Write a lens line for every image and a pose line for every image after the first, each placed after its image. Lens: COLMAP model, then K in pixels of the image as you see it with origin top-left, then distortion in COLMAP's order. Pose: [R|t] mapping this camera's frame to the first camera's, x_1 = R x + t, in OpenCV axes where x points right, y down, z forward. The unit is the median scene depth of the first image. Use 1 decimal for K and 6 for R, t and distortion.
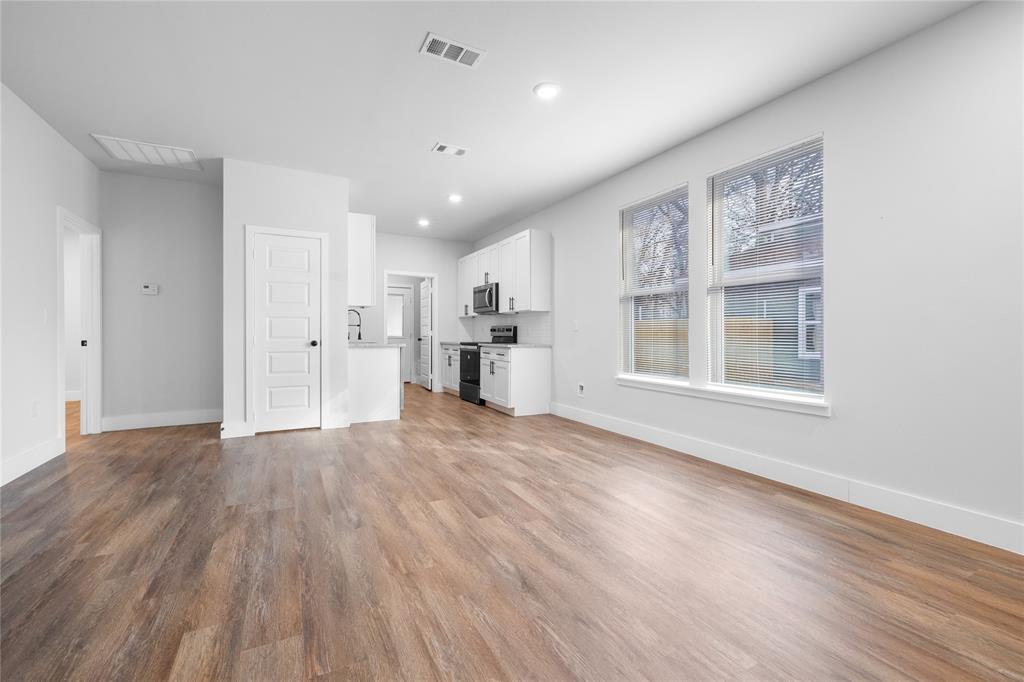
lens RADIAL K [[432.9, 0, 517.8], [0, 432.9, 334.7], [0, 0, 1]] dist [0.001917, 0.000149]
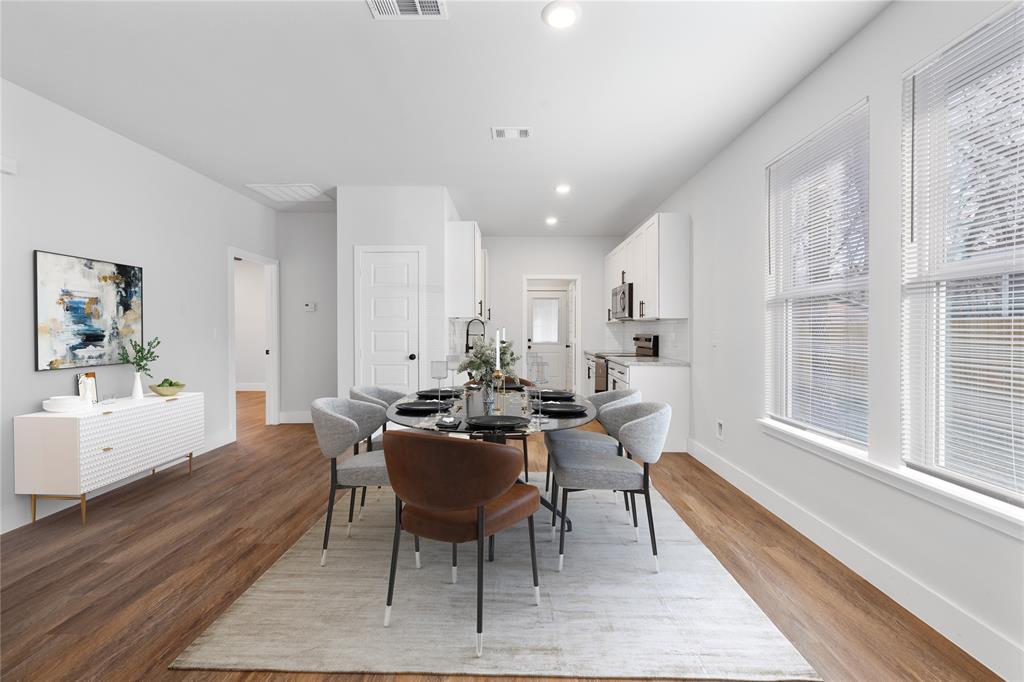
lens RADIAL K [[432.9, 0, 517.8], [0, 432.9, 334.7], [0, 0, 1]] dist [0.001917, 0.000149]
pose [[0.873398, 0.005400, -0.486978, 0.228540], [-0.000439, 0.999947, 0.010301, -0.041391], [0.487008, -0.008783, 0.873354, 0.240201]]
